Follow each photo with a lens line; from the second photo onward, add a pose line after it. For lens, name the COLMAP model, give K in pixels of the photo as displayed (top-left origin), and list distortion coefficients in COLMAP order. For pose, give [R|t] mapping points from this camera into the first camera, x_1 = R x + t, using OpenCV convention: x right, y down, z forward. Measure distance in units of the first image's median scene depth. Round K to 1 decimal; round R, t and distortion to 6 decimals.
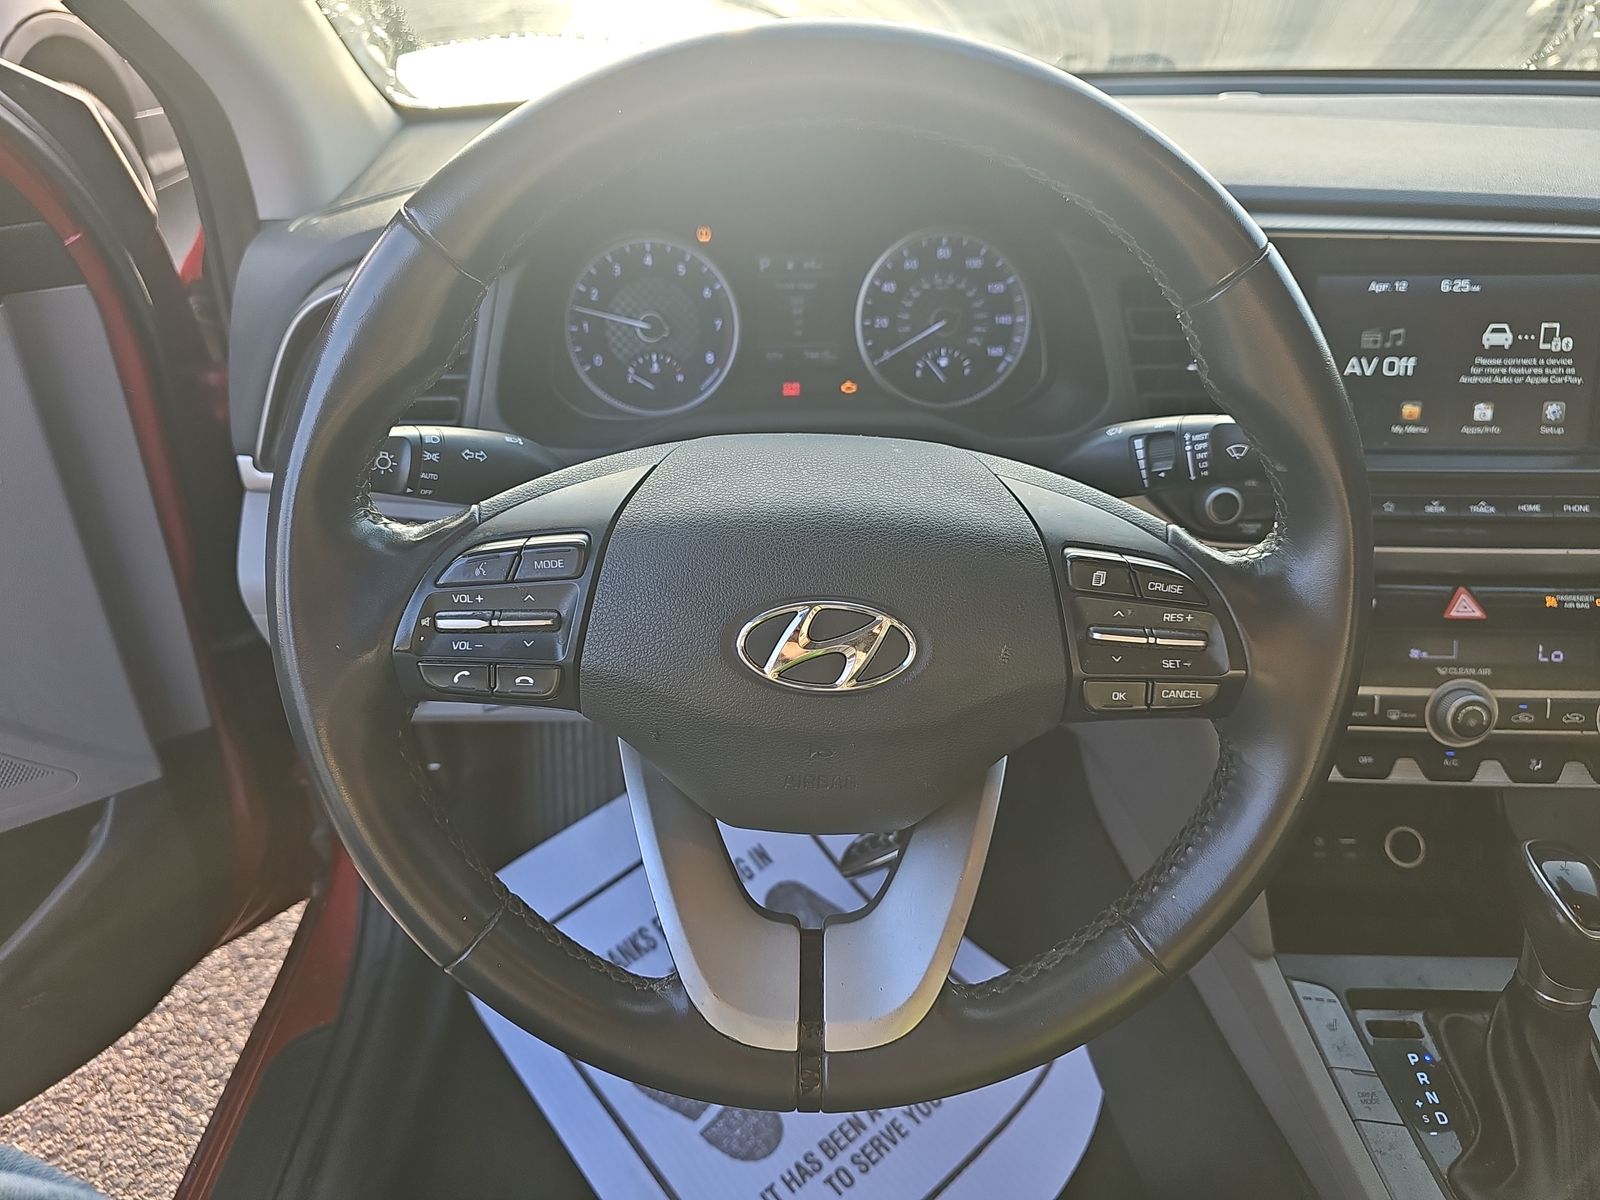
lens RADIAL K [[986.8, 0, 758.9], [0, 986.8, 598.5], [0, 0, 1]] dist [0.007522, -0.021757]
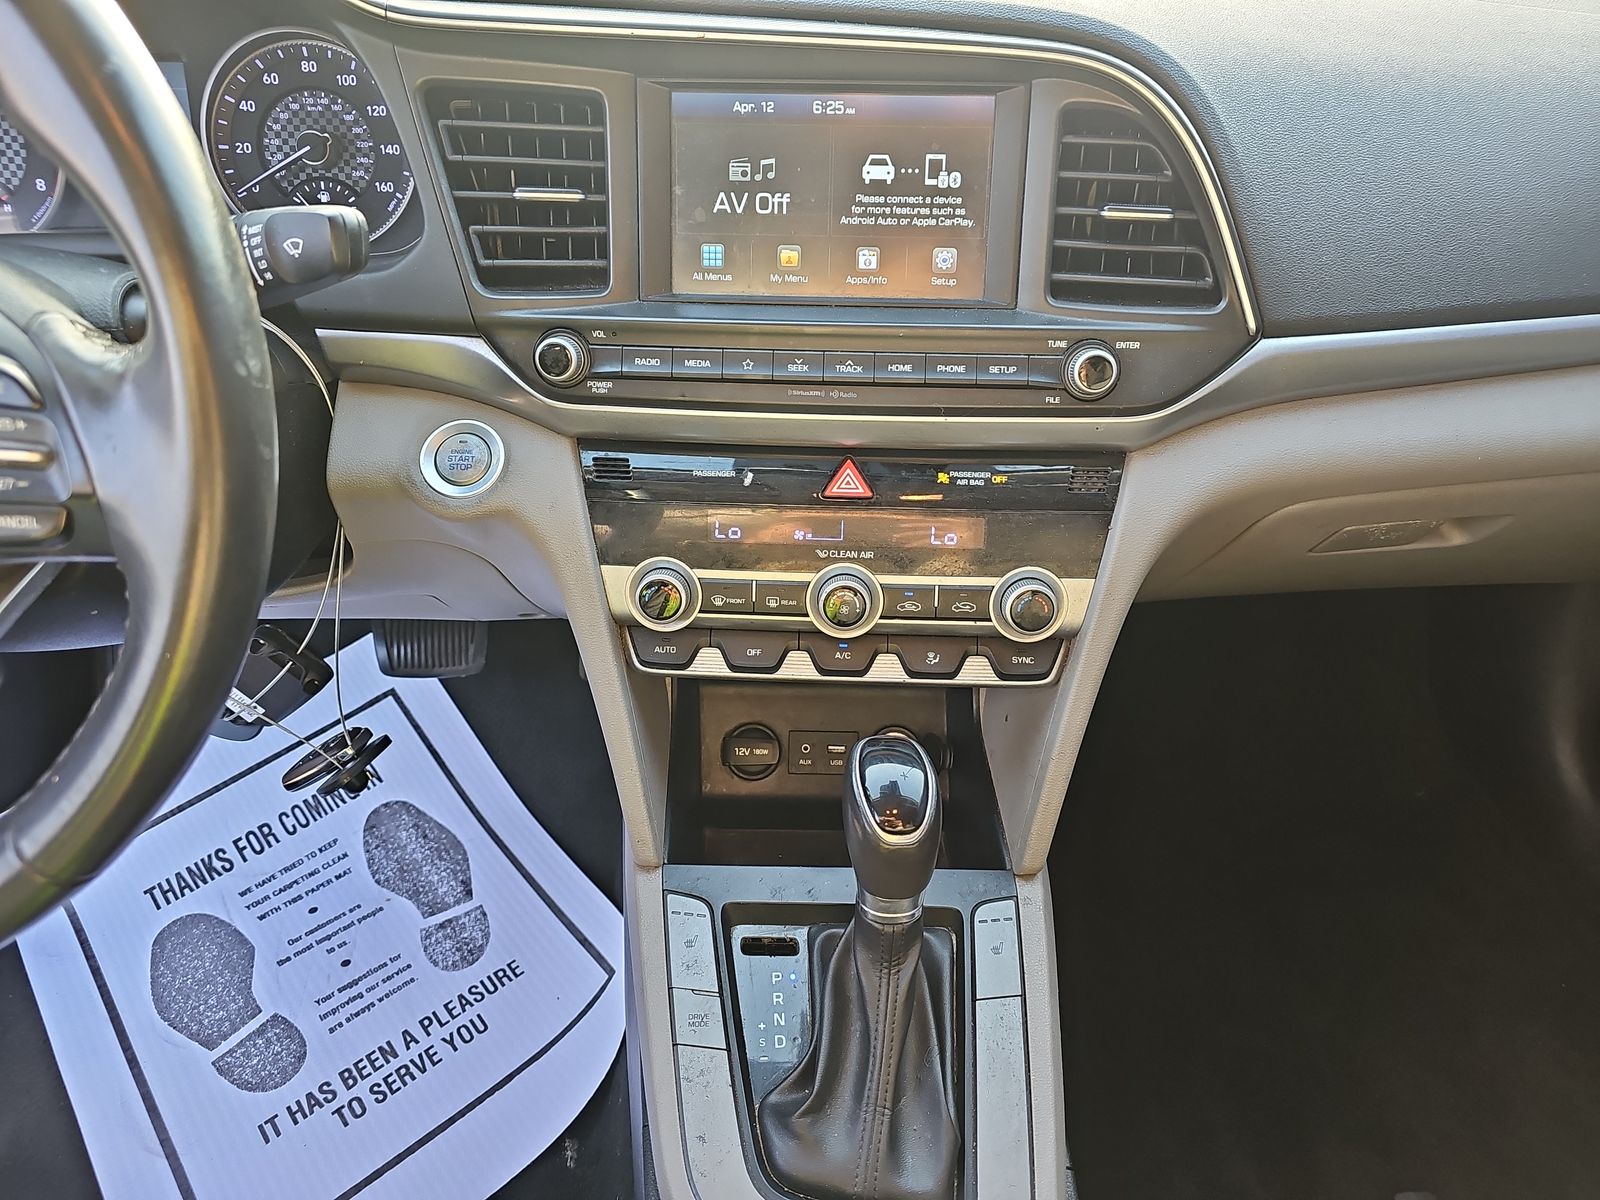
lens RADIAL K [[986.8, 0, 758.9], [0, 986.8, 598.5], [0, 0, 1]] dist [0.007522, -0.021757]
pose [[0.998506, 0.010621, 0.053601, 0.593244], [-0.013753, 0.998199, 0.058400, 0.063189], [-0.052884, -0.059050, 0.996853, 0.106512]]
